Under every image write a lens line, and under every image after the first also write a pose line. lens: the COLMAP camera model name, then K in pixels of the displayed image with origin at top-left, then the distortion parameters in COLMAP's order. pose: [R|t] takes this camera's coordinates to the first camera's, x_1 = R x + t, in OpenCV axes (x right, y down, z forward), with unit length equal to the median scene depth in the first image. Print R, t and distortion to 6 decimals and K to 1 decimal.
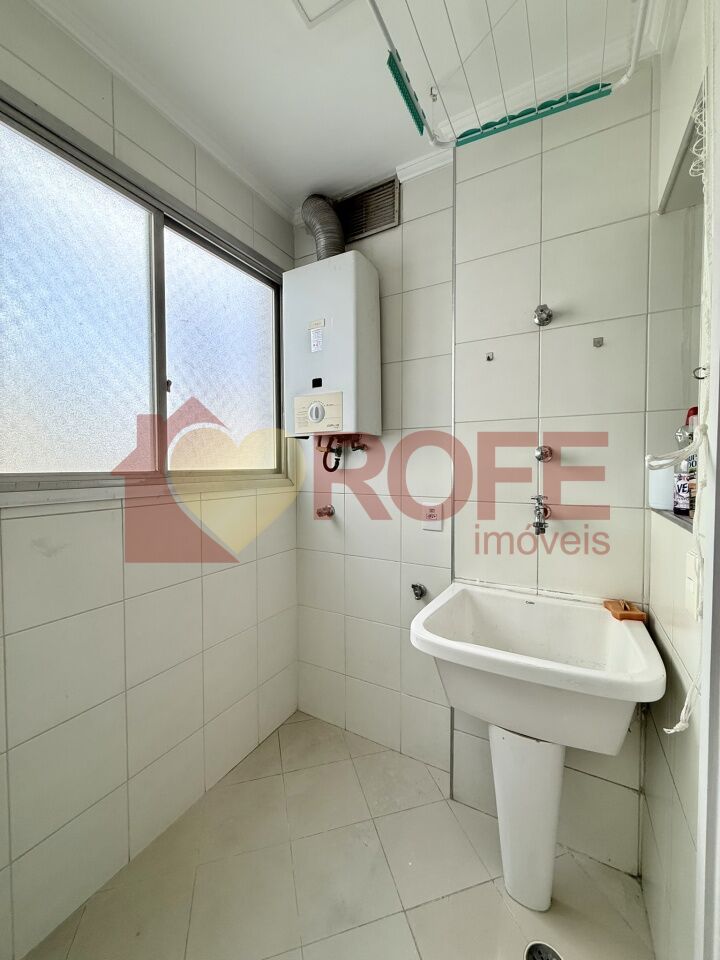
lens RADIAL K [[382.8, 0, 359.9], [0, 382.8, 481.4], [0, 0, 1]] dist [0.003958, -0.001264]
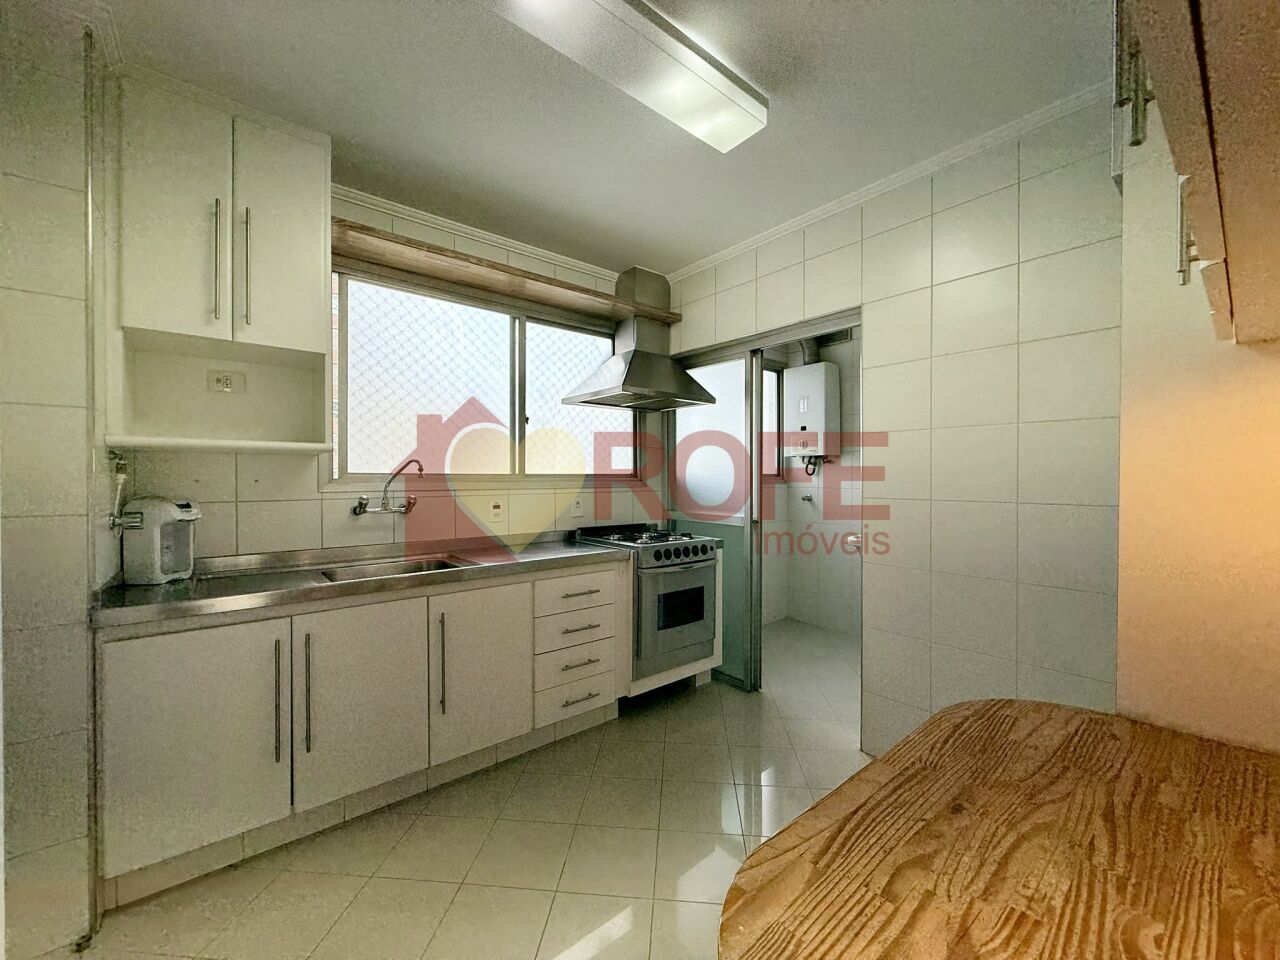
lens RADIAL K [[510.4, 0, 647.5], [0, 510.4, 476.8], [0, 0, 1]] dist [0.003958, -0.001264]
pose [[0.933984, 0.004484, -0.357287, 0.066159], [-0.009057, 0.999897, -0.011127, 0.013112], [0.357201, 0.013628, 0.933928, -1.508608]]
